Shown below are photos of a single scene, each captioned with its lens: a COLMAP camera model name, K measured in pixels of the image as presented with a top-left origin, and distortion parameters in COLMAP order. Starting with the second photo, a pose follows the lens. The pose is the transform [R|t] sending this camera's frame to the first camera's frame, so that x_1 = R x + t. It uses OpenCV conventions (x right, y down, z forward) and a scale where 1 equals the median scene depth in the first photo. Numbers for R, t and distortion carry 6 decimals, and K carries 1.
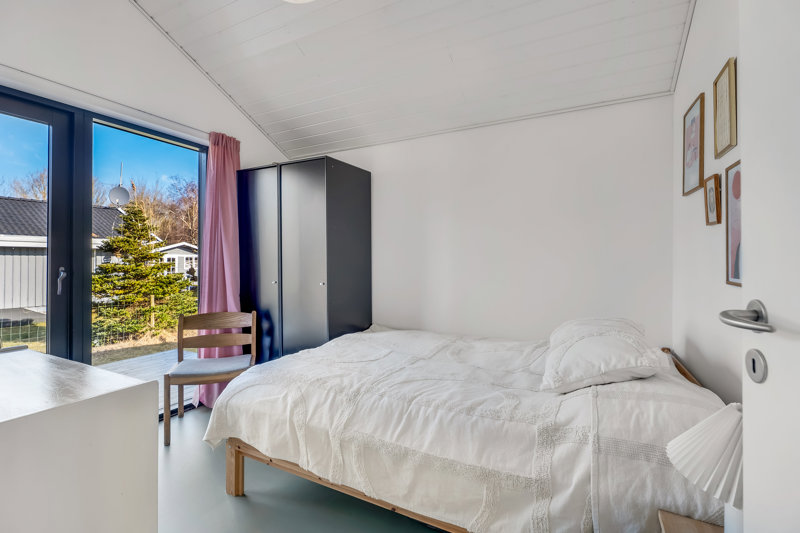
lens RADIAL K [[363.0, 0, 400.3], [0, 363.0, 262.0], [0, 0, 1]] dist [-0.000916, 0.000877]
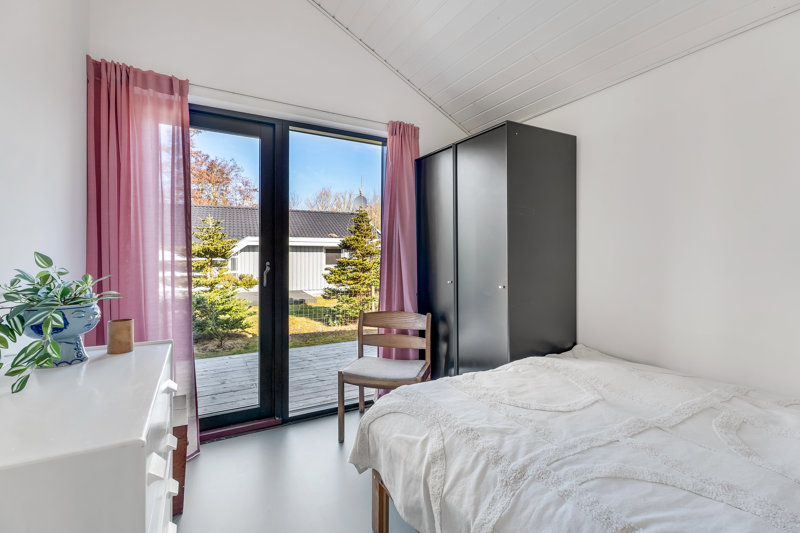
lens RADIAL K [[363.0, 0, 396.8], [0, 363.0, 259.9], [0, 0, 1]] dist [-0.000916, 0.000877]
pose [[0.835337, 0.007864, -0.549681, 0.023770], [-0.004432, 0.999962, 0.007570, -0.002329], [0.549720, -0.003887, 0.835340, 0.223696]]
